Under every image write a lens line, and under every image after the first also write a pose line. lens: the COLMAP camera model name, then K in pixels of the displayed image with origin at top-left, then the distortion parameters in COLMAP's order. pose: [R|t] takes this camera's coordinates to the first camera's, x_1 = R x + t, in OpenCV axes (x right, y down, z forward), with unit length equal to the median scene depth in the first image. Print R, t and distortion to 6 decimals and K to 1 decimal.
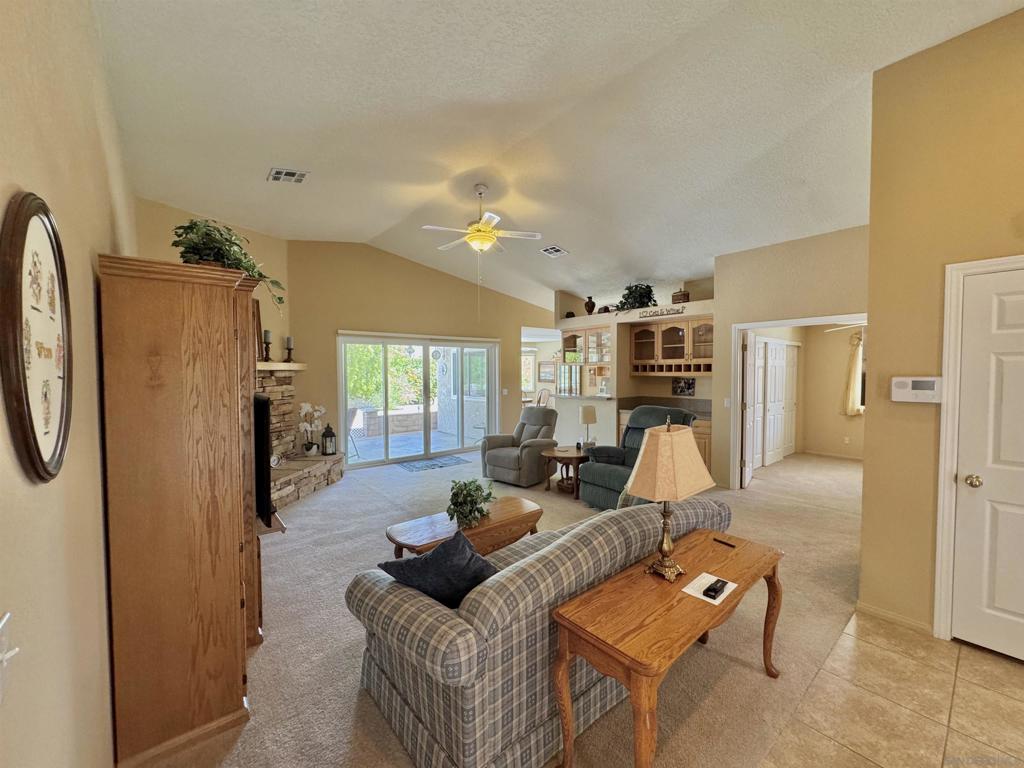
lens RADIAL K [[438.4, 0, 506.9], [0, 438.4, 378.0], [0, 0, 1]] dist [-0.003757, -0.000519]
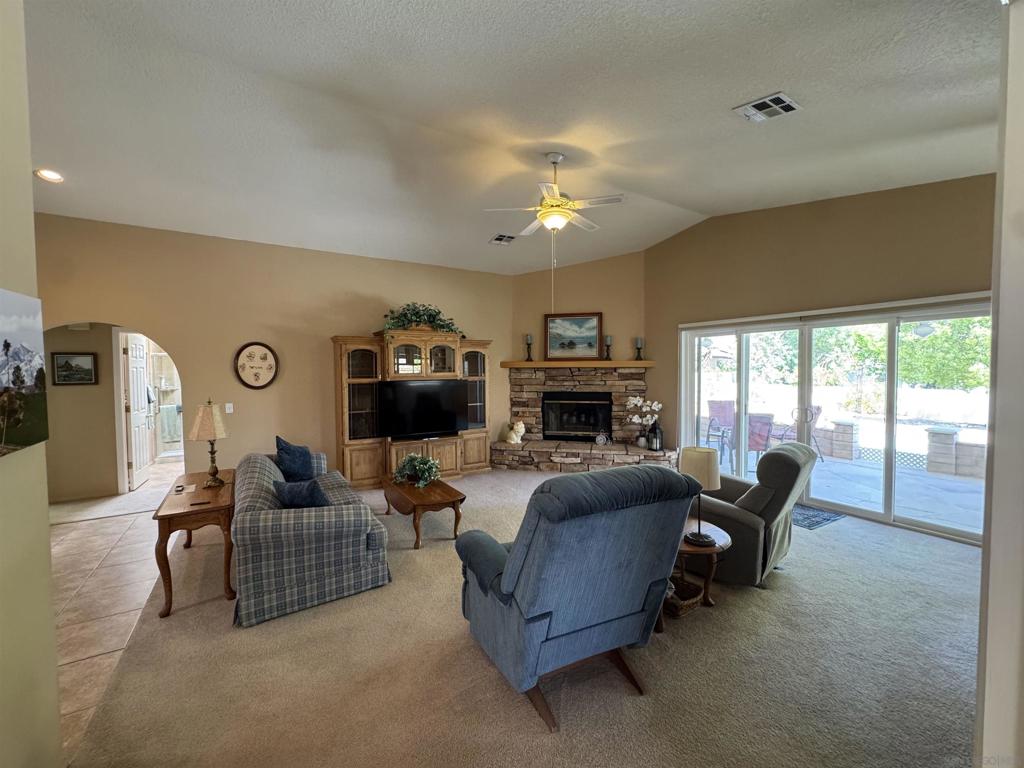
lens RADIAL K [[429.1, 0, 515.2], [0, 429.1, 382.5], [0, 0, 1]] dist [-0.001258, -0.000022]
pose [[-0.167916, 0.035710, -0.985154, 0.494010], [-0.010810, 0.999217, 0.038063, -0.012910], [0.985742, 0.017041, -0.167399, 0.668440]]
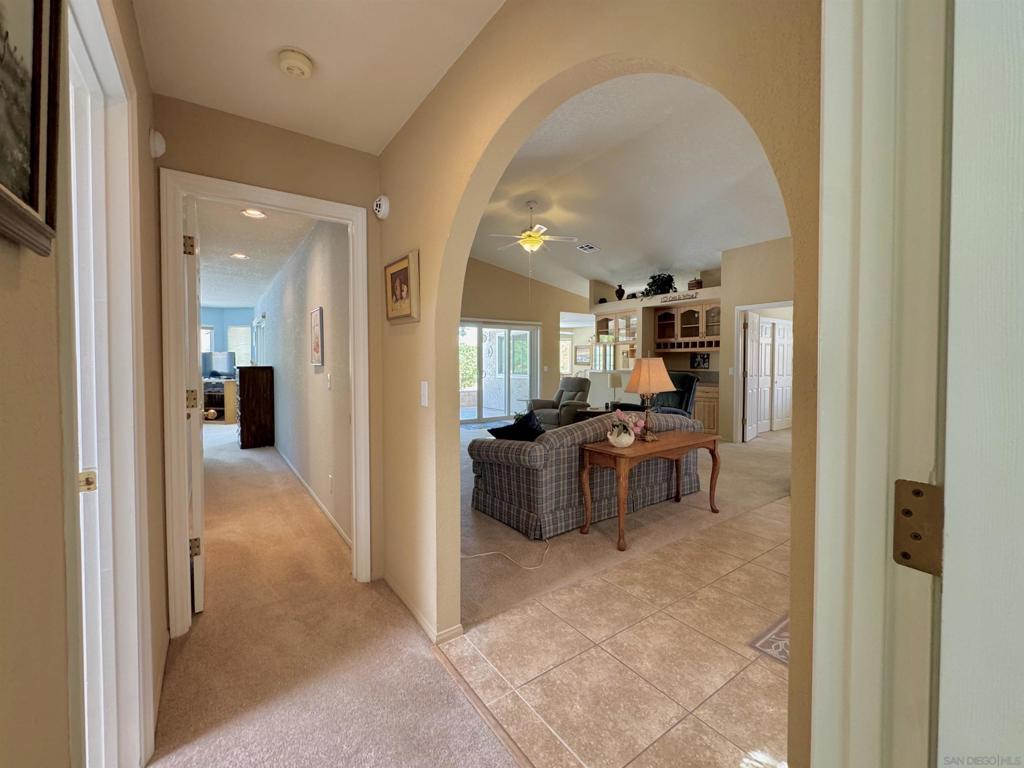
lens RADIAL K [[438.4, 0, 506.9], [0, 438.4, 378.0], [0, 0, 1]] dist [-0.003757, -0.000519]
pose [[0.996572, 0.005082, -0.082577, -0.014222], [-0.003182, 0.999728, 0.023123, 0.040111], [0.082672, -0.022781, 0.996316, -0.215996]]
